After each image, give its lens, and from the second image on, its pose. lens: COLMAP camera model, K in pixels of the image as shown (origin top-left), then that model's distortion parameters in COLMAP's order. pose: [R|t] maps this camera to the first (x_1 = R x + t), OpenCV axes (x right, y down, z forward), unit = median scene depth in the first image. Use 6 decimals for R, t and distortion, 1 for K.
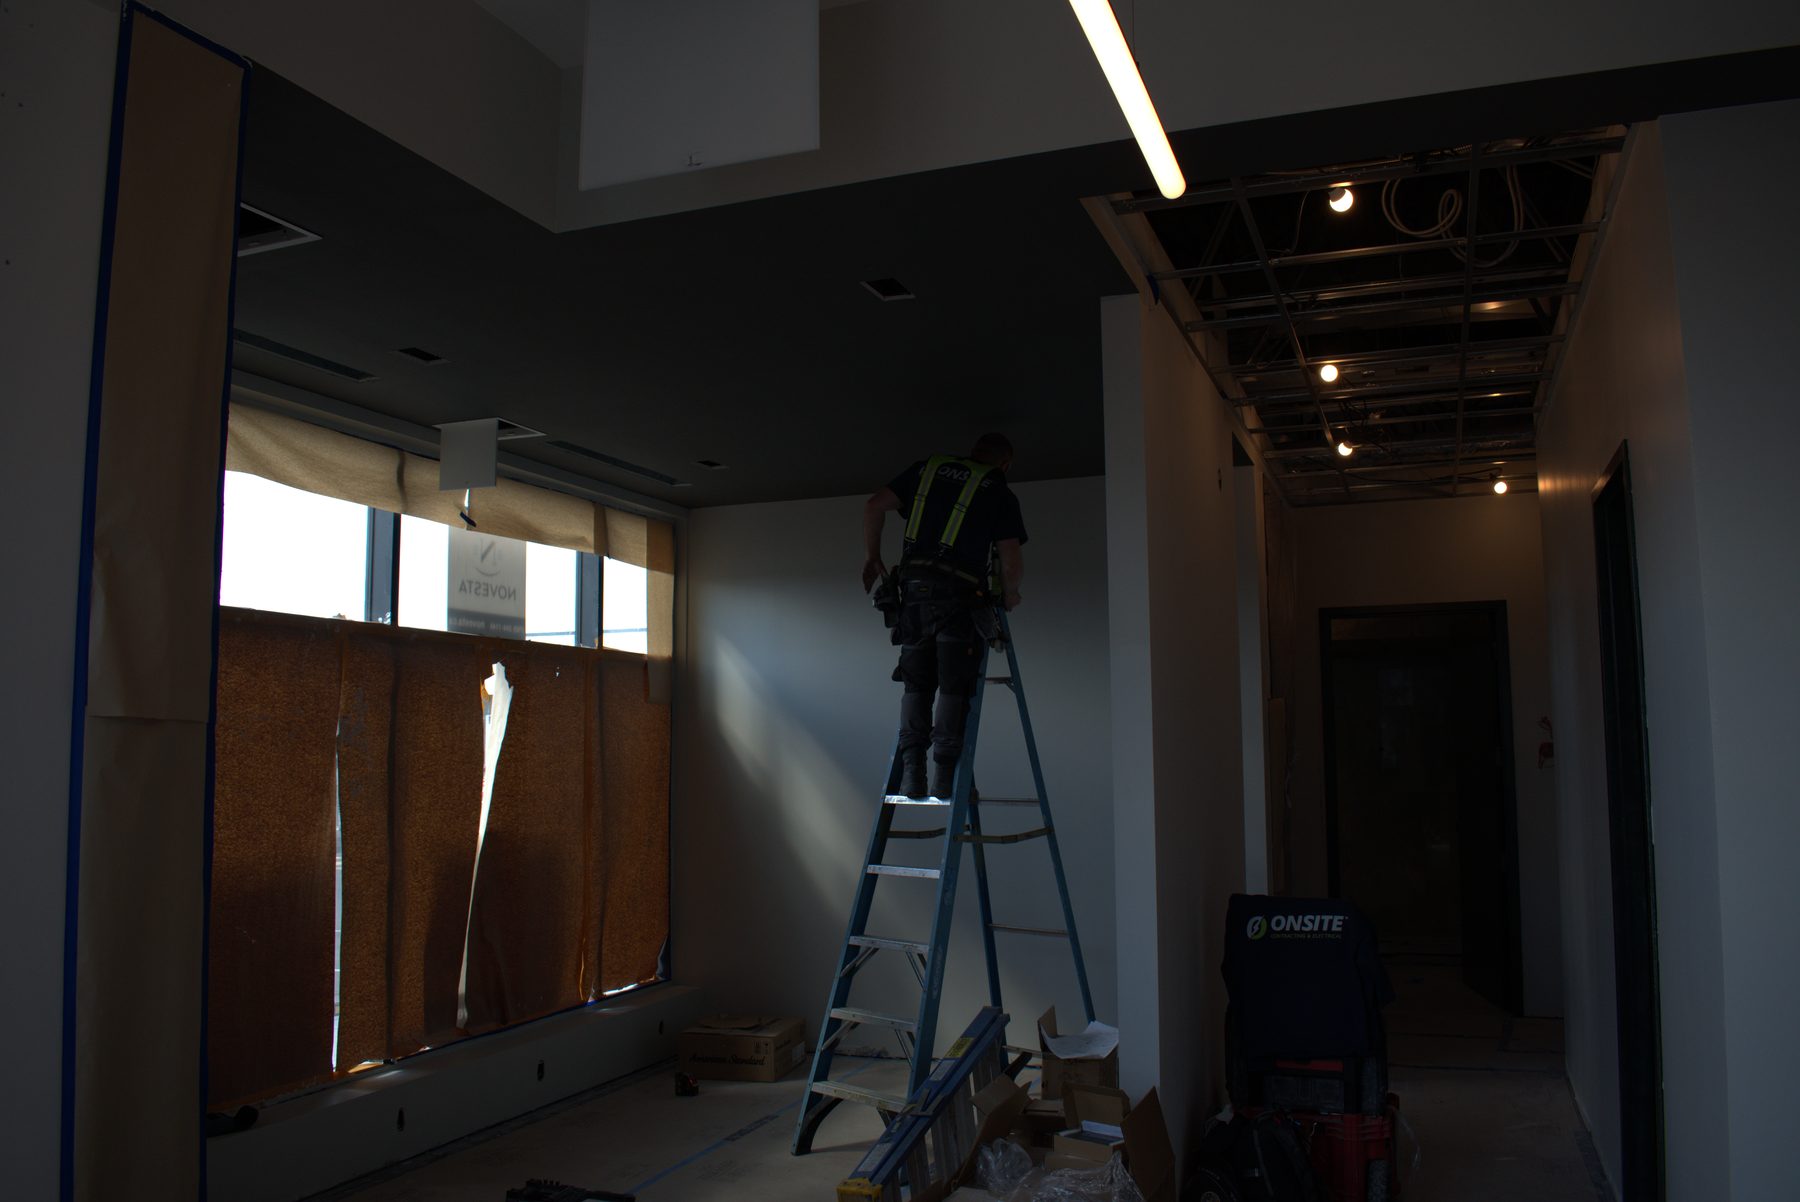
lens RADIAL K [[1390.1, 0, 900.0], [0, 1390.1, 601.0], [0, 0, 1]] dist [-0.081883, -0.000878]
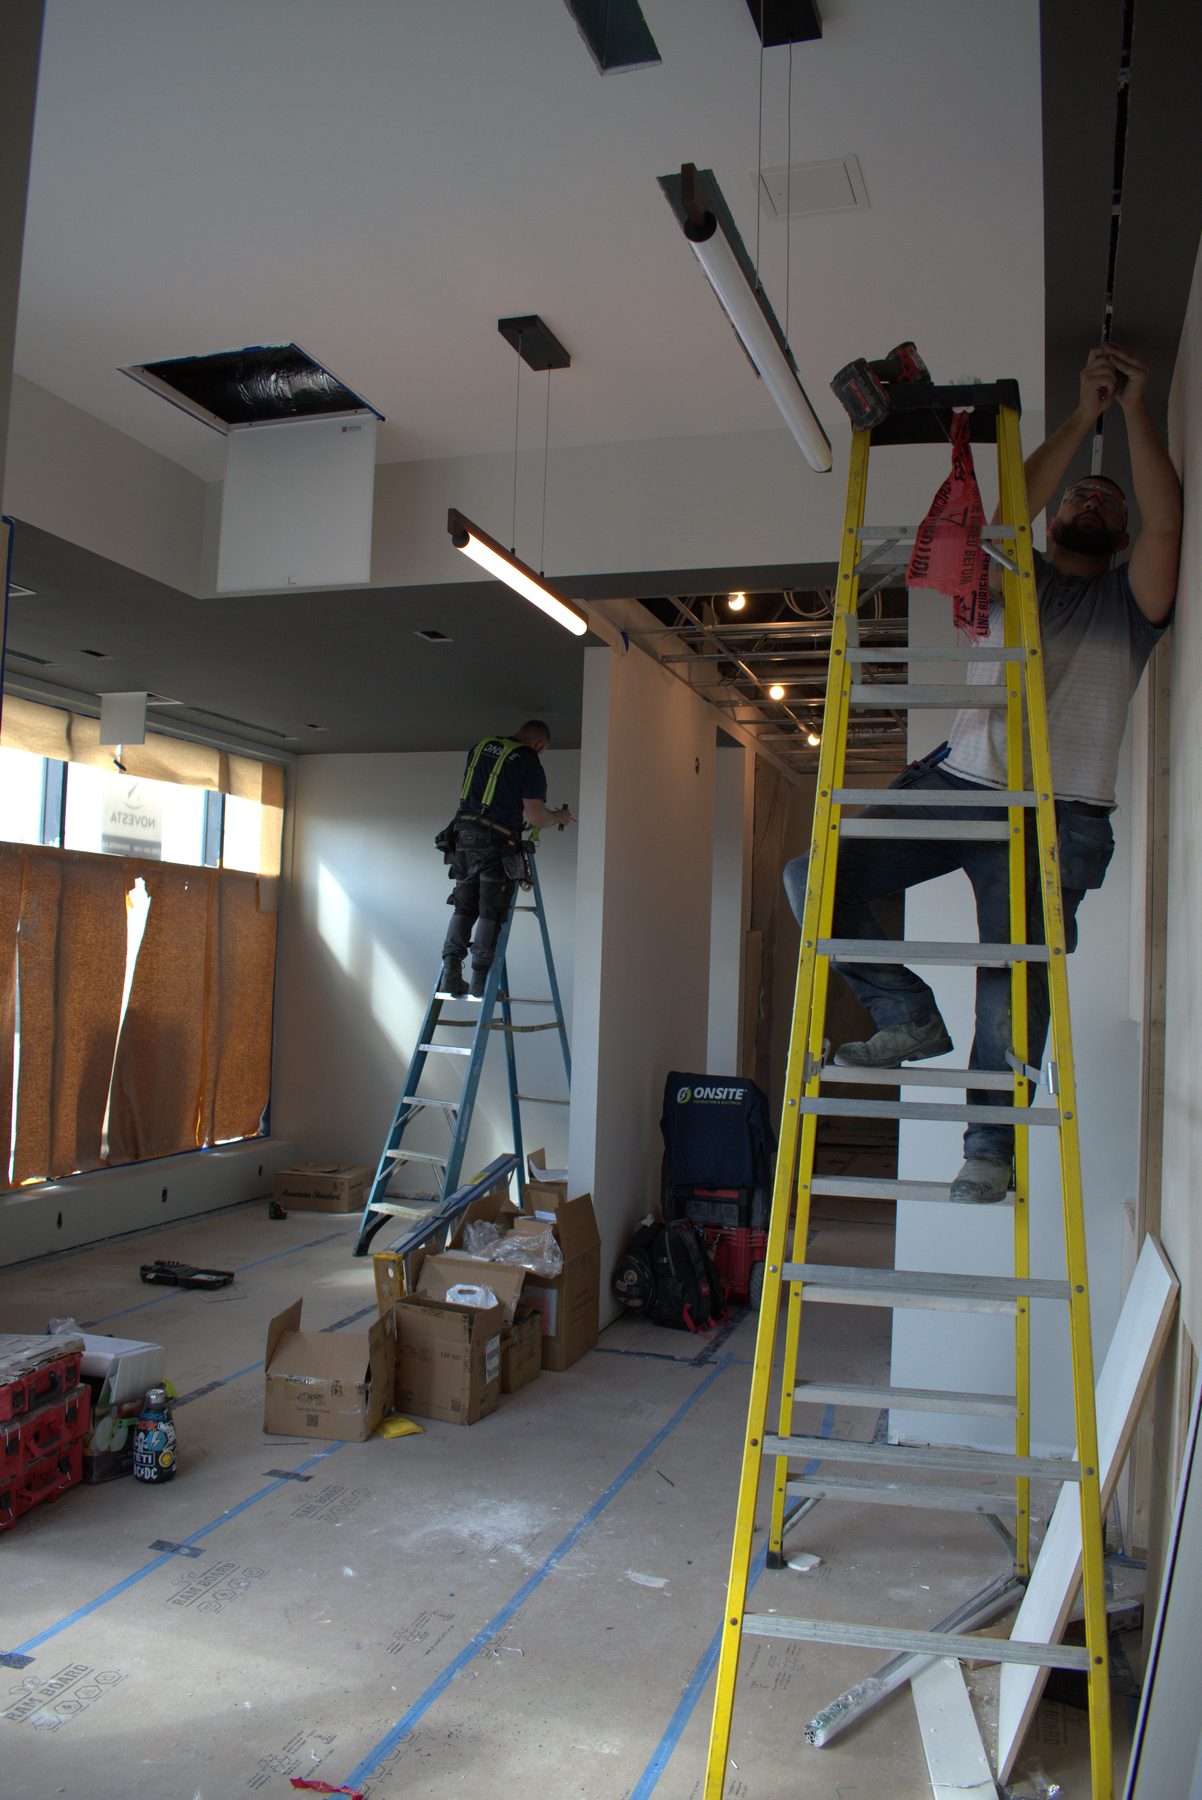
lens RADIAL K [[1390.1, 0, 601.0], [0, 1390.1, 900.0], [0, 0, 1]] dist [-0.081883, -0.000878]
pose [[0.997425, 0.042982, 0.057412, 0.062217], [-0.046588, 0.996924, 0.063021, -0.035513], [-0.054526, -0.065534, 0.996359, -0.296154]]
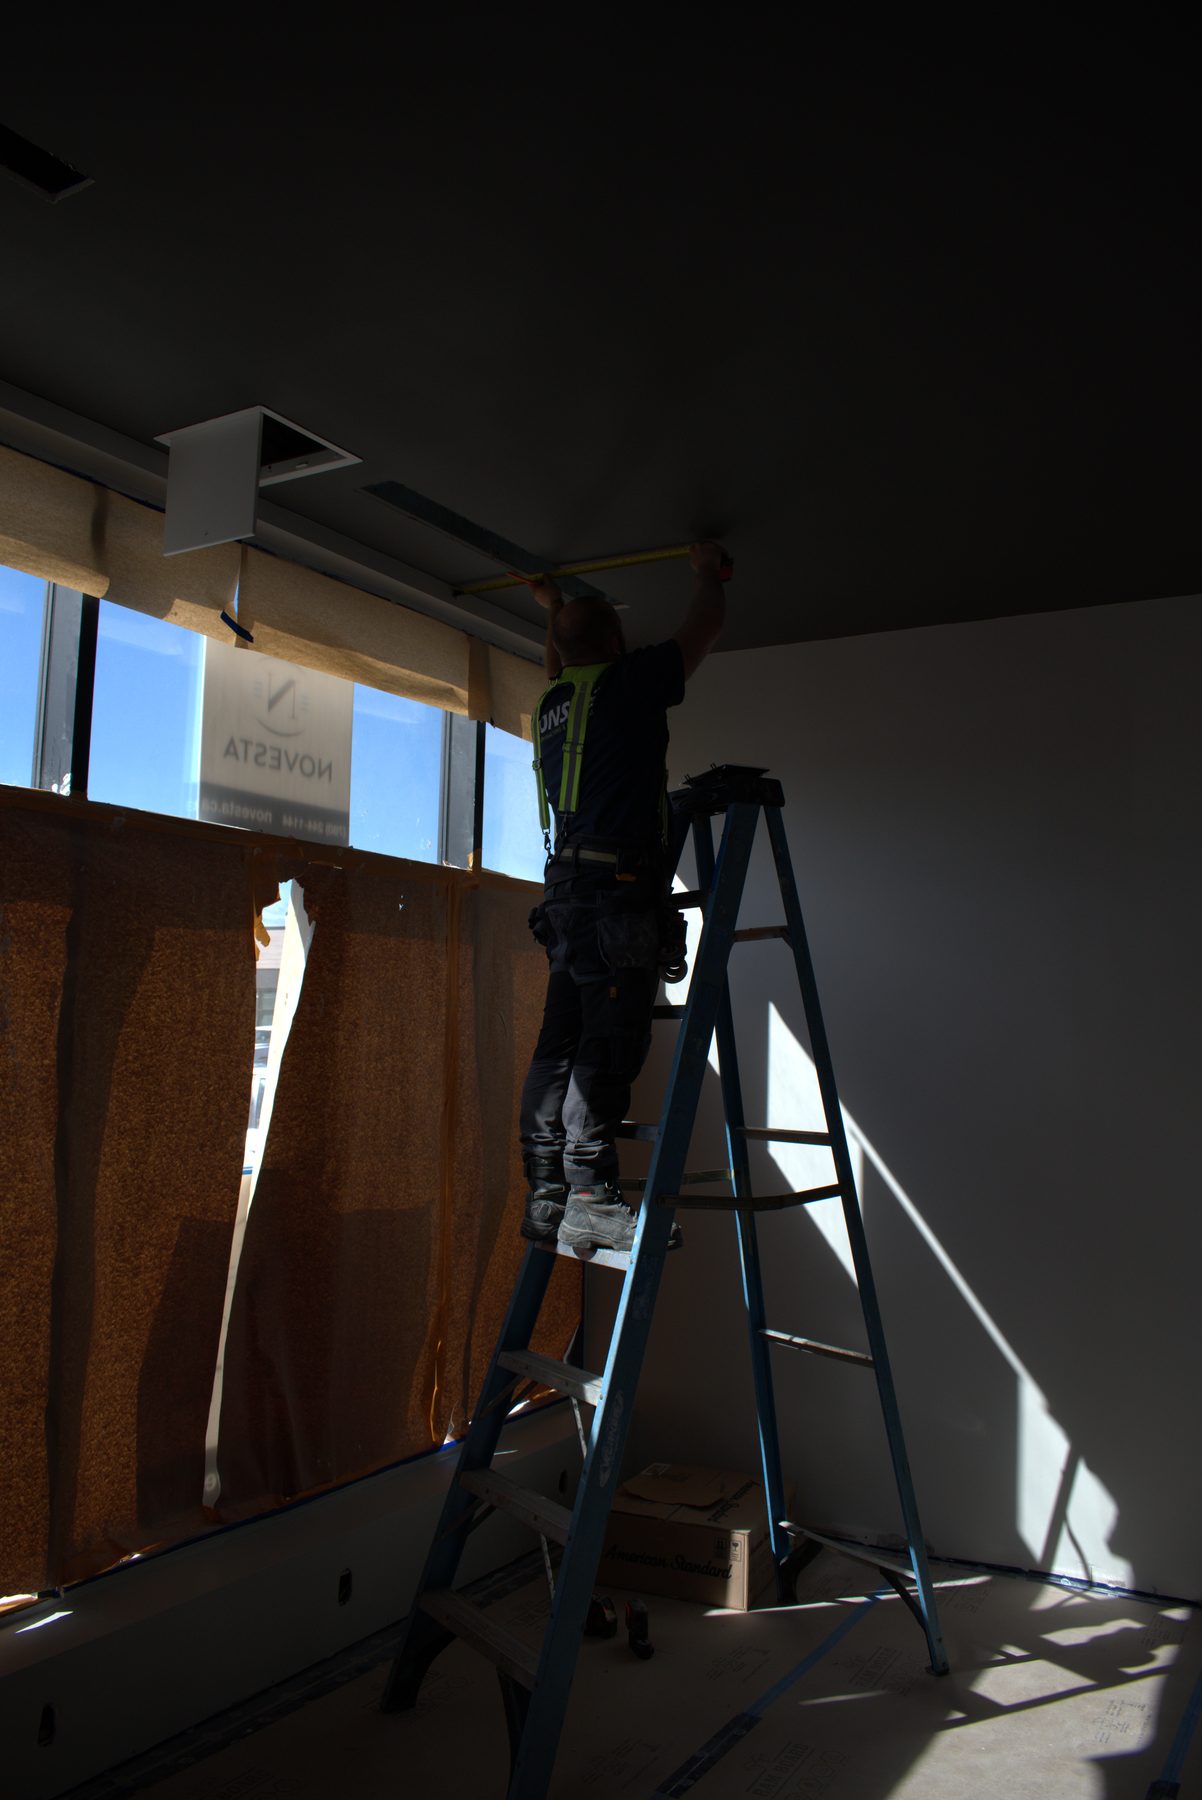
lens RADIAL K [[1390.1, 0, 601.0], [0, 1390.1, 900.0], [0, 0, 1]] dist [-0.081883, -0.000878]
pose [[0.984490, 0.016323, -0.174682, -0.060678], [-0.014406, 0.999821, 0.012236, 0.044693], [0.174850, -0.009530, 0.984549, 0.455573]]
